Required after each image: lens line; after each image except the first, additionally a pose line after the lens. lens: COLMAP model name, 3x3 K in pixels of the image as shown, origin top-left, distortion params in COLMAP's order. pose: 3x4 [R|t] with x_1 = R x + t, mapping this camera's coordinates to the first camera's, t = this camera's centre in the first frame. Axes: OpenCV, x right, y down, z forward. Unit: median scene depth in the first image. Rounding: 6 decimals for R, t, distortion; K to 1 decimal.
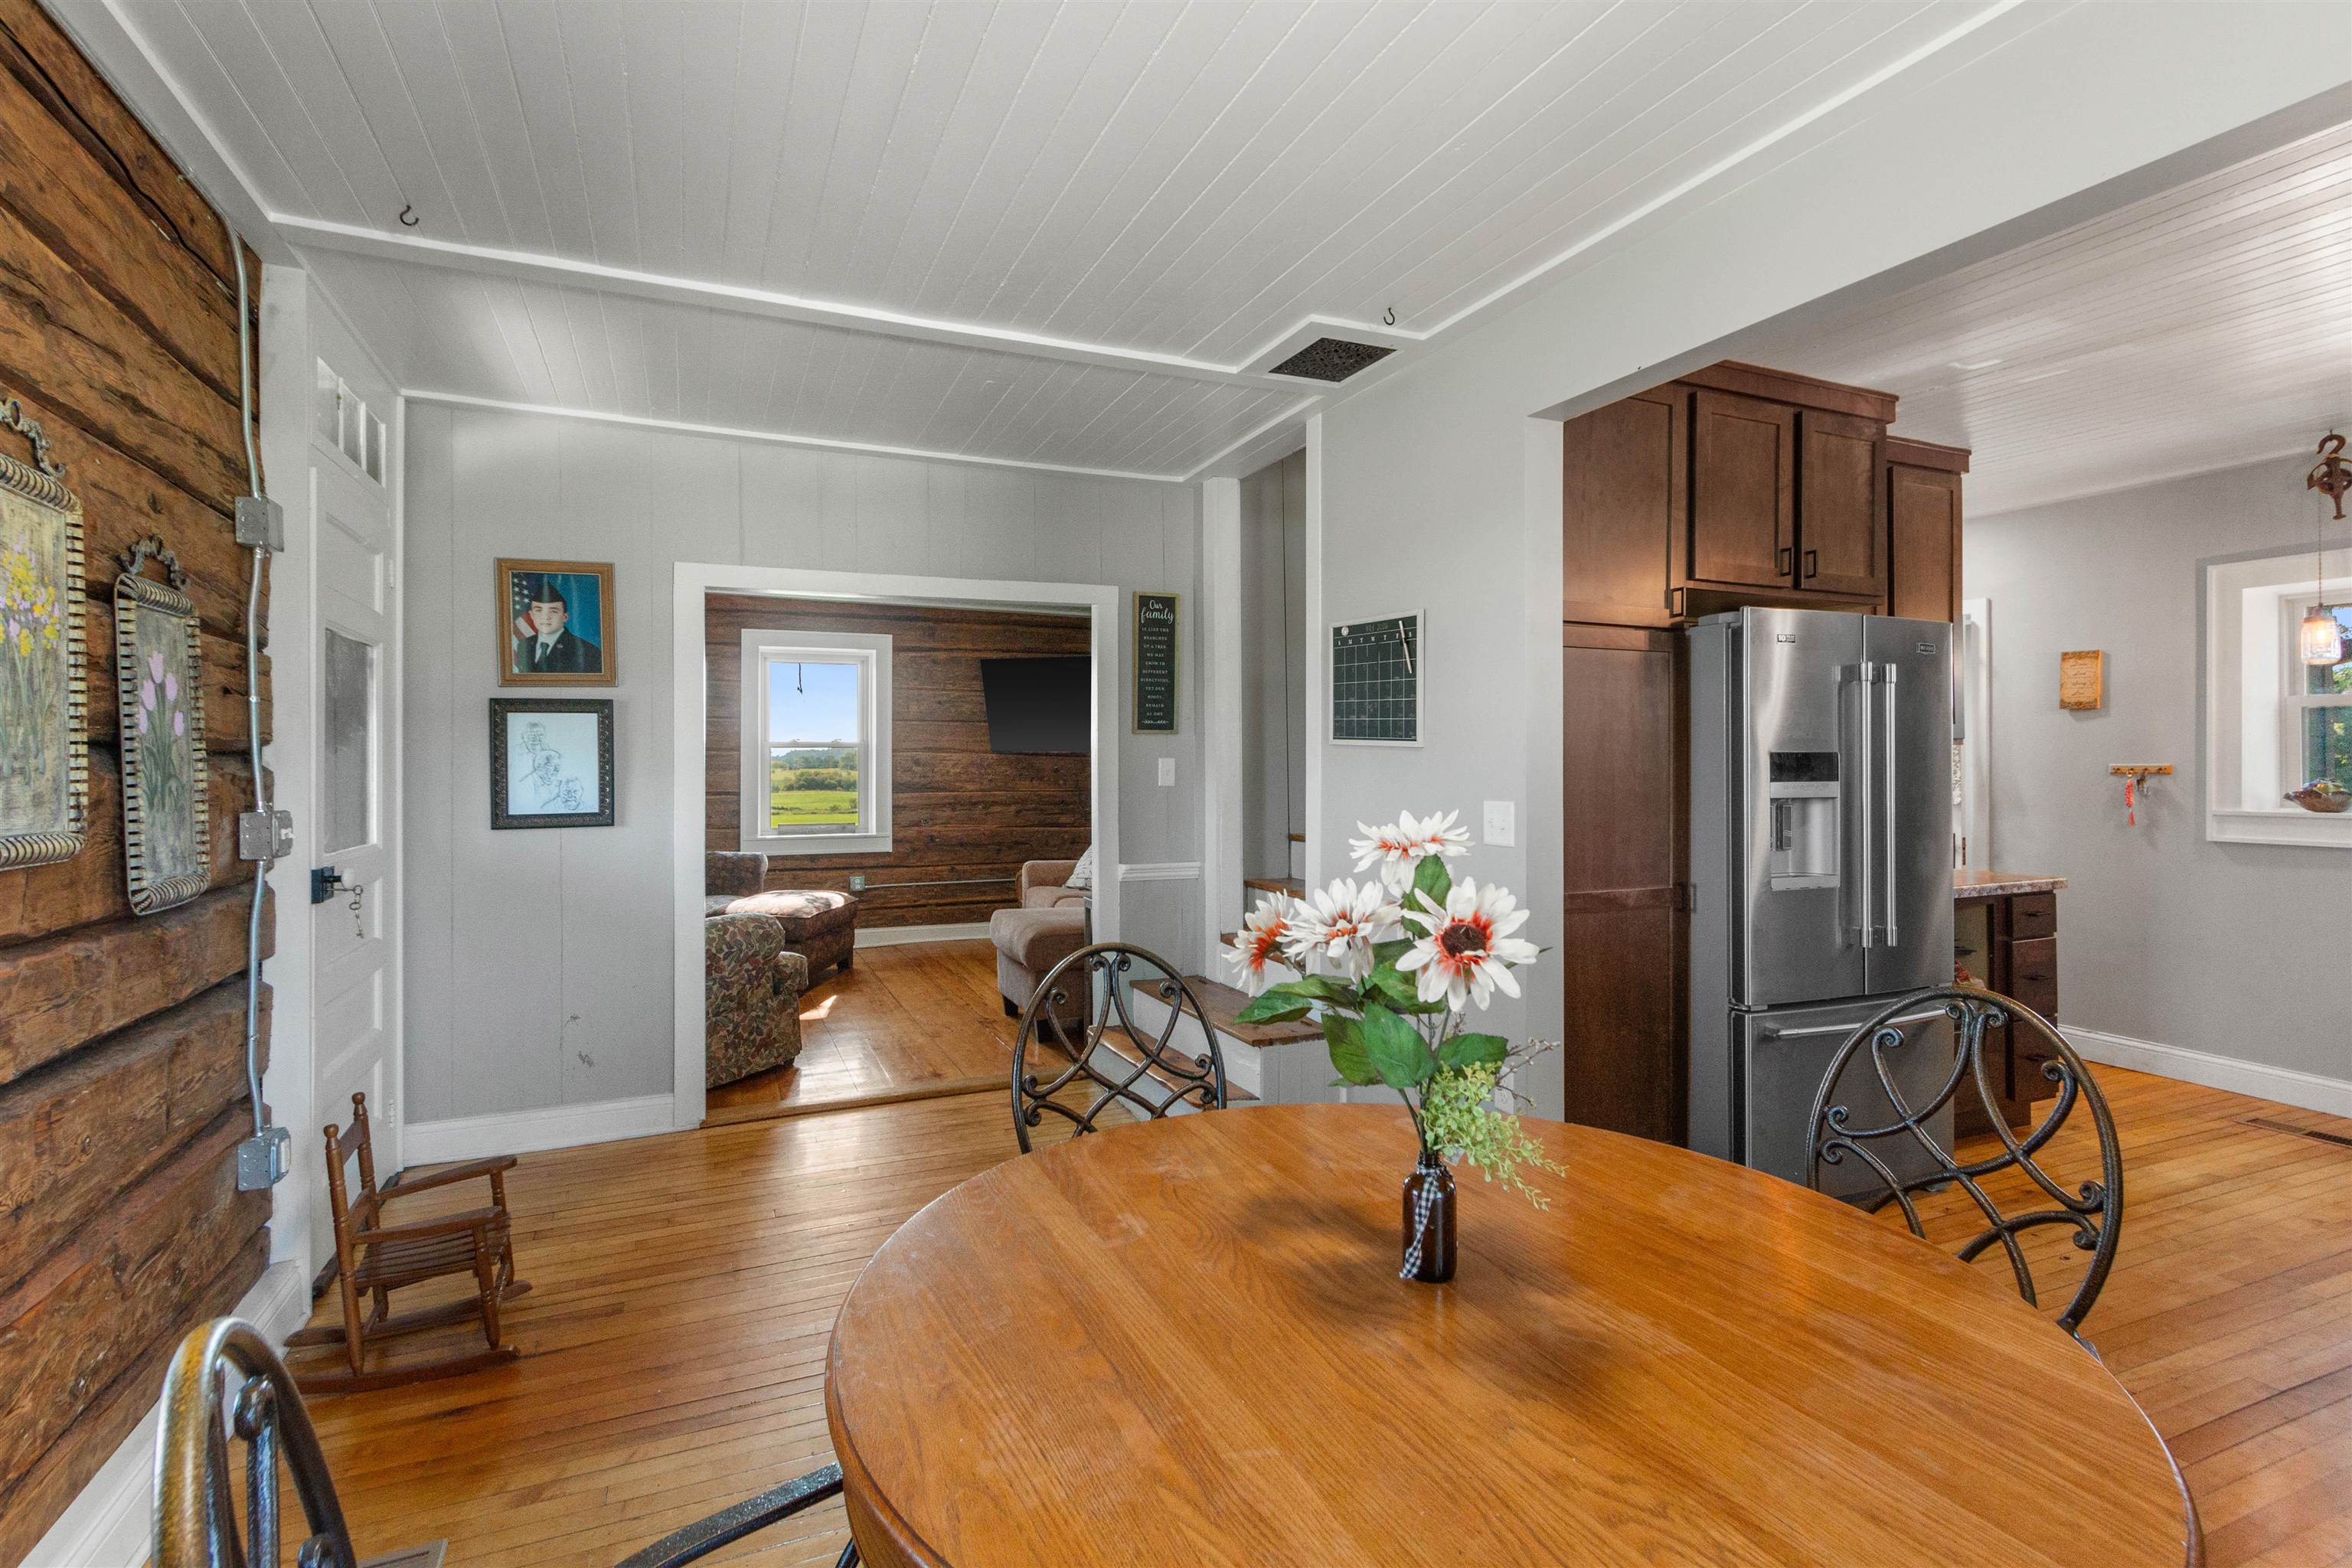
lens RADIAL K [[1126.7, 0, 1177.1], [0, 1126.7, 775.5], [0, 0, 1]] dist [0.001887, -0.001126]
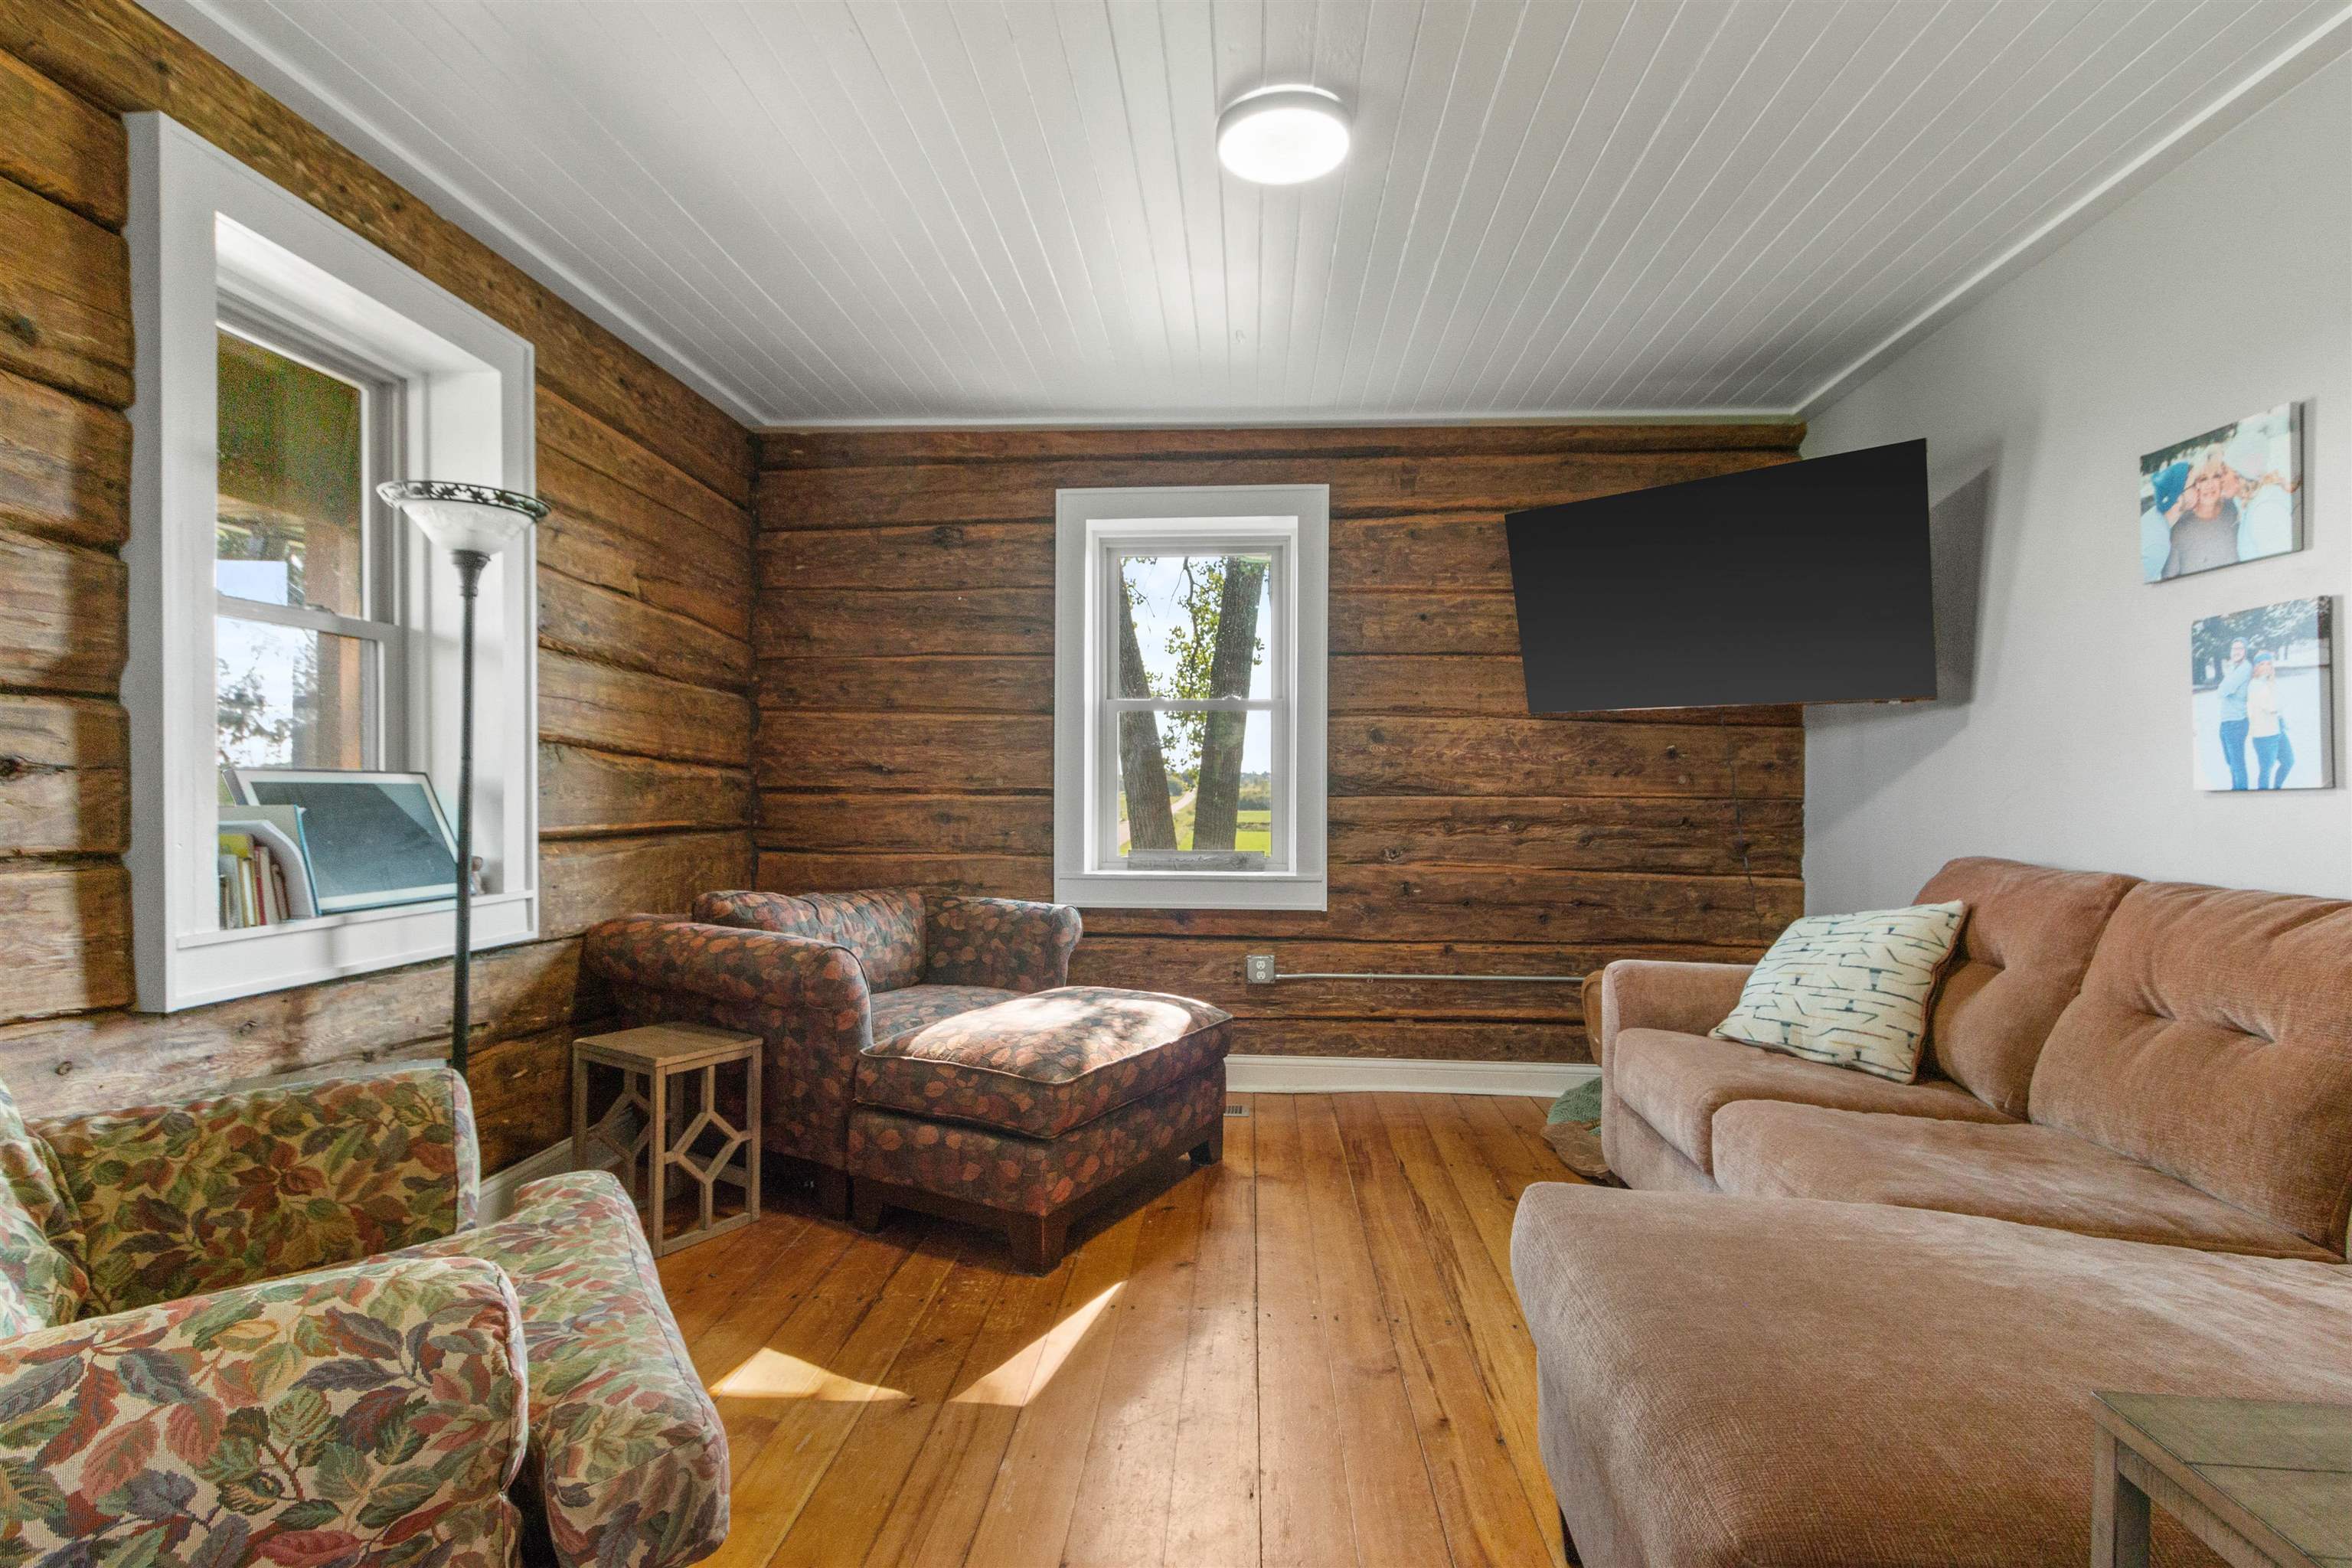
lens RADIAL K [[1126.7, 0, 1165.7], [0, 1126.7, 783.6], [0, 0, 1]] dist [0.001887, -0.001126]
pose [[0.885387, 0.005066, -0.464827, -0.079458], [-0.010588, 0.999901, -0.009270, 0.015255], [0.464734, 0.013130, 0.885353, 0.508148]]
